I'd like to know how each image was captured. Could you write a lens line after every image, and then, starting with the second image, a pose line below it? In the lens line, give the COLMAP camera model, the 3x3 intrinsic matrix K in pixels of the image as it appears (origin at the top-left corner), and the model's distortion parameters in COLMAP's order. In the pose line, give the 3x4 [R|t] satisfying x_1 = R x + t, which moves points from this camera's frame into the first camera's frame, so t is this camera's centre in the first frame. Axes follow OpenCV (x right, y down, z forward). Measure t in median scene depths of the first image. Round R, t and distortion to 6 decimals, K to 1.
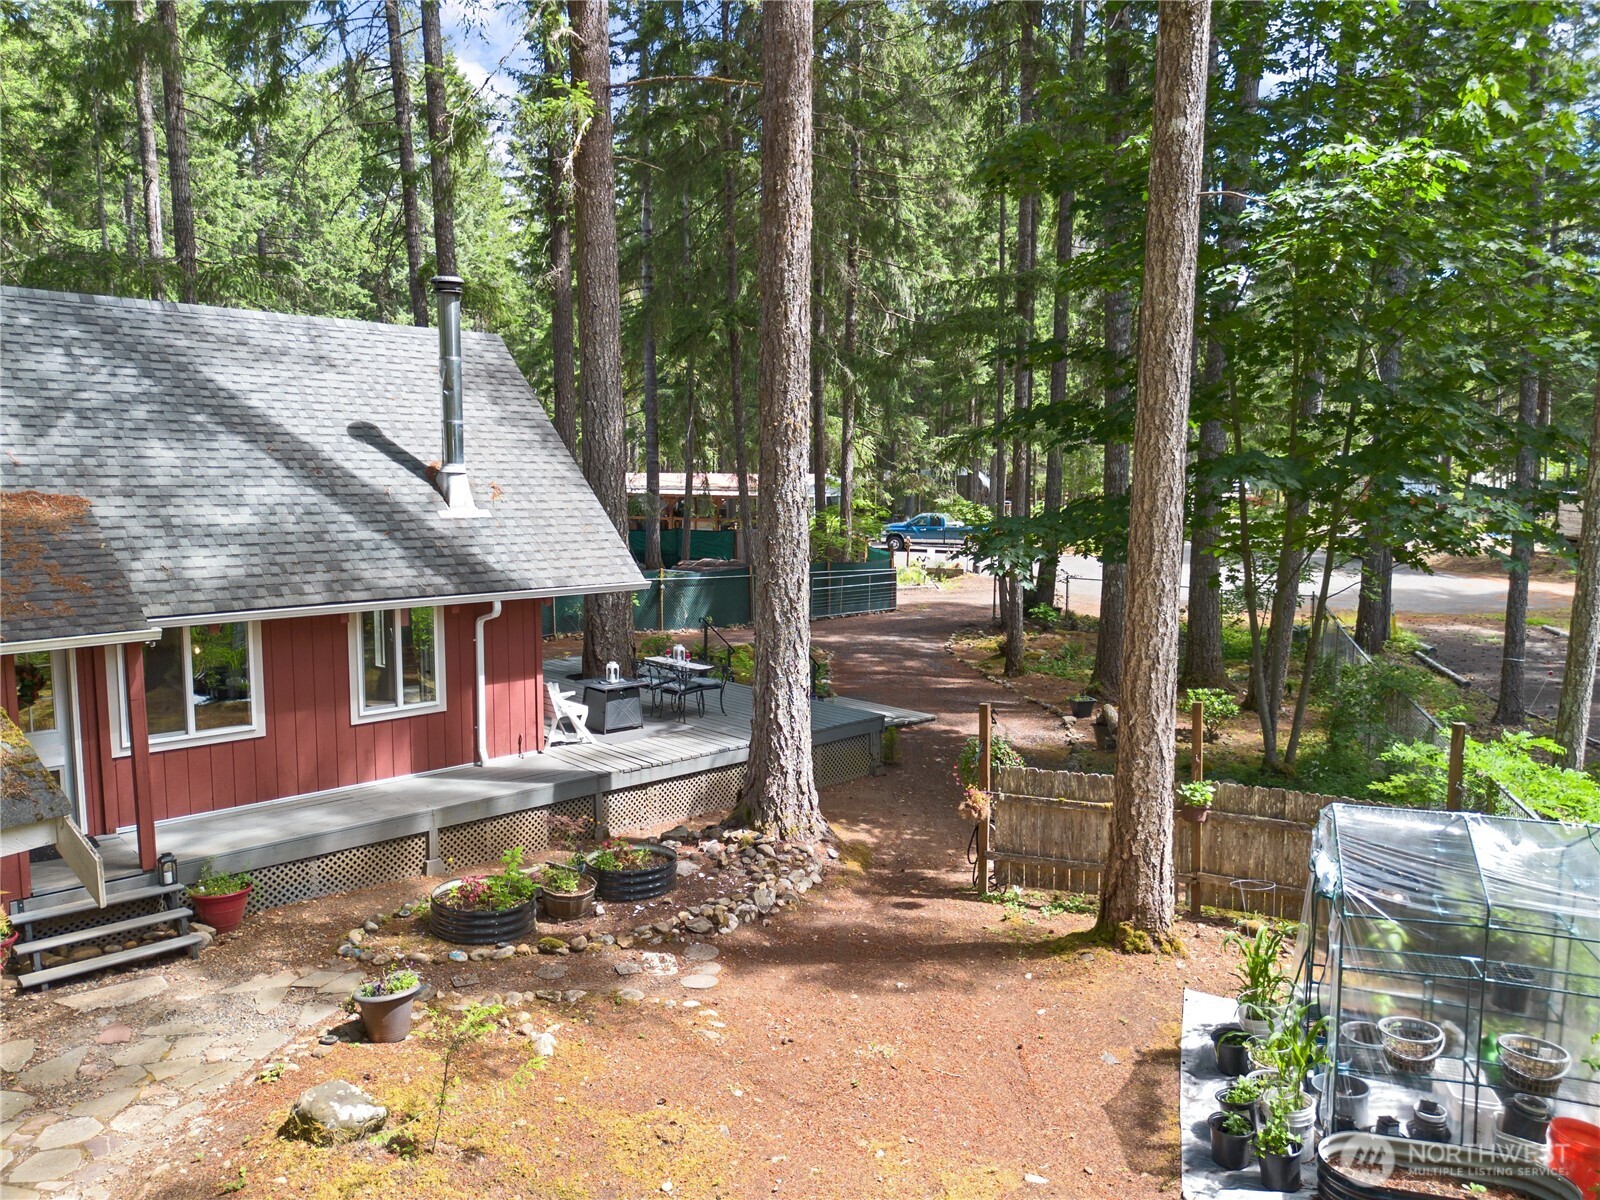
lens RADIAL K [[1142.7, 0, 793.0], [0, 1142.7, 605.4], [0, 0, 1]] dist [0.059168, -0.057501]
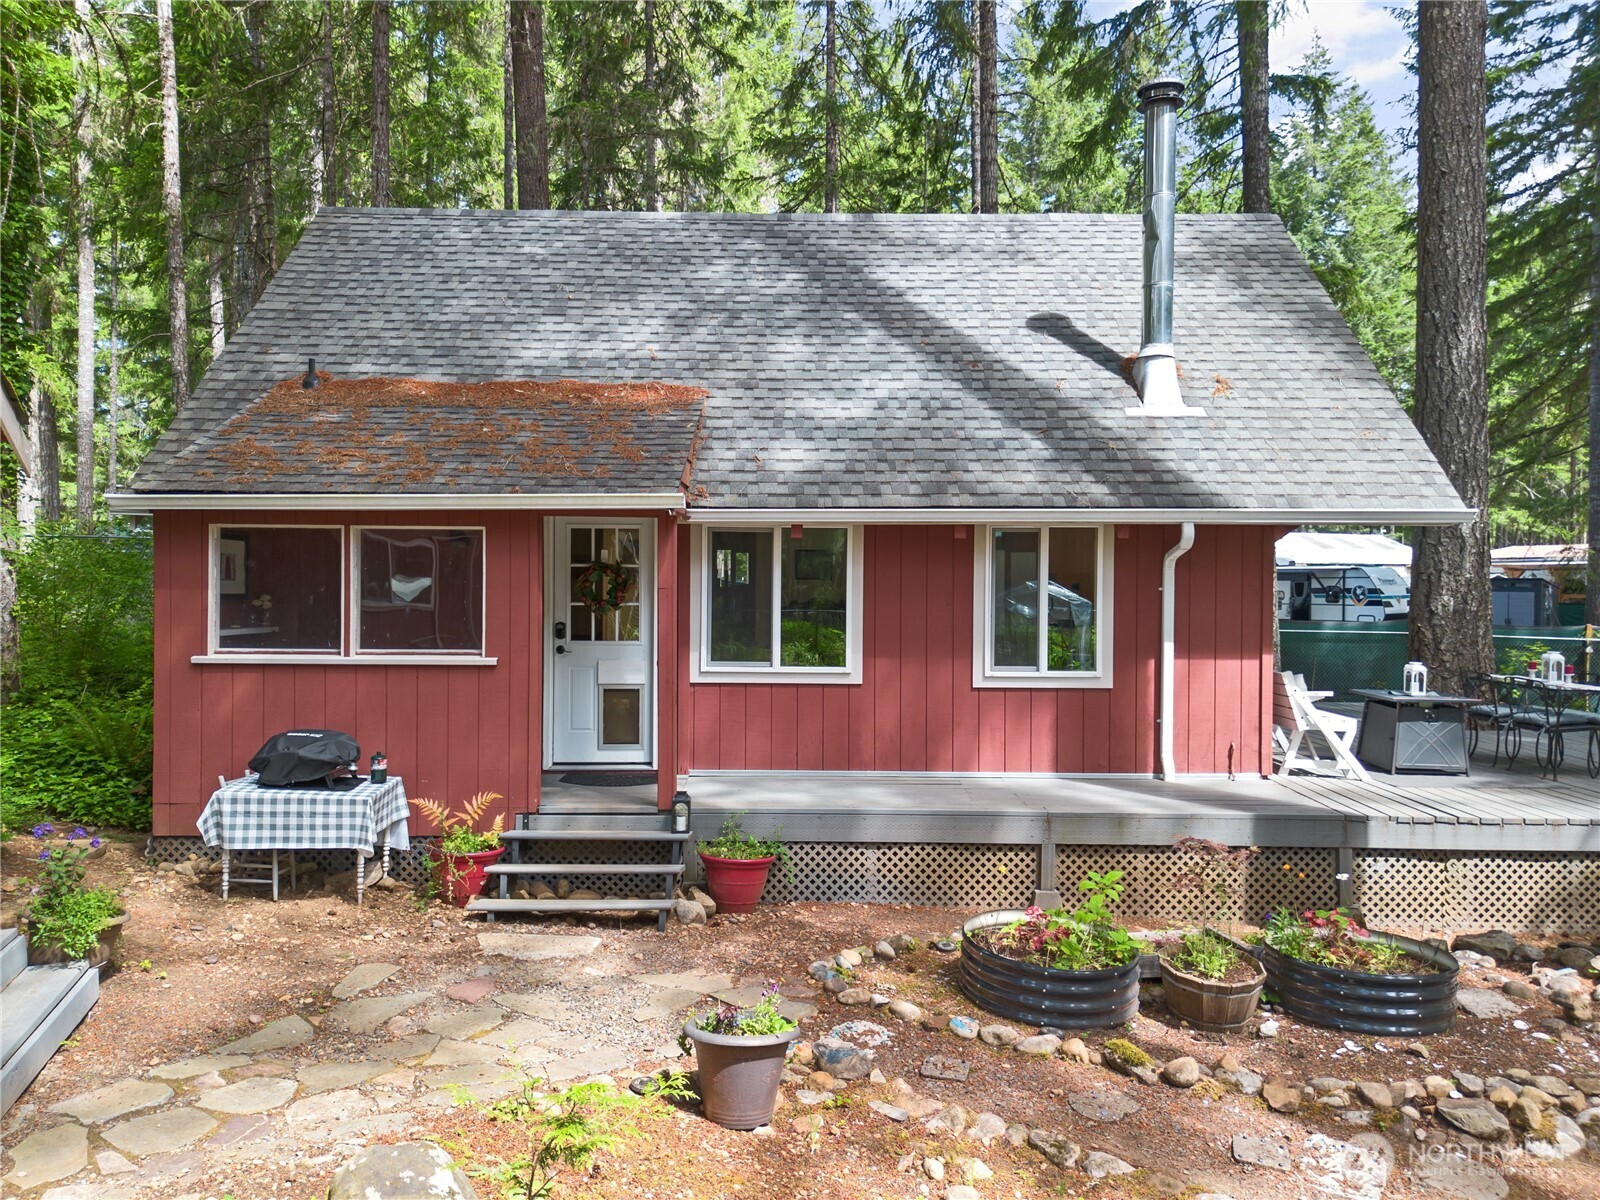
lens RADIAL K [[1142.7, 0, 793.0], [0, 1142.7, 605.4], [0, 0, 1]] dist [0.059168, -0.057501]
pose [[0.734661, 0.016482, -0.678234, 0.024877], [-0.081384, 0.994627, -0.063983, 0.112637], [0.673536, 0.102203, 0.732055, 0.404793]]
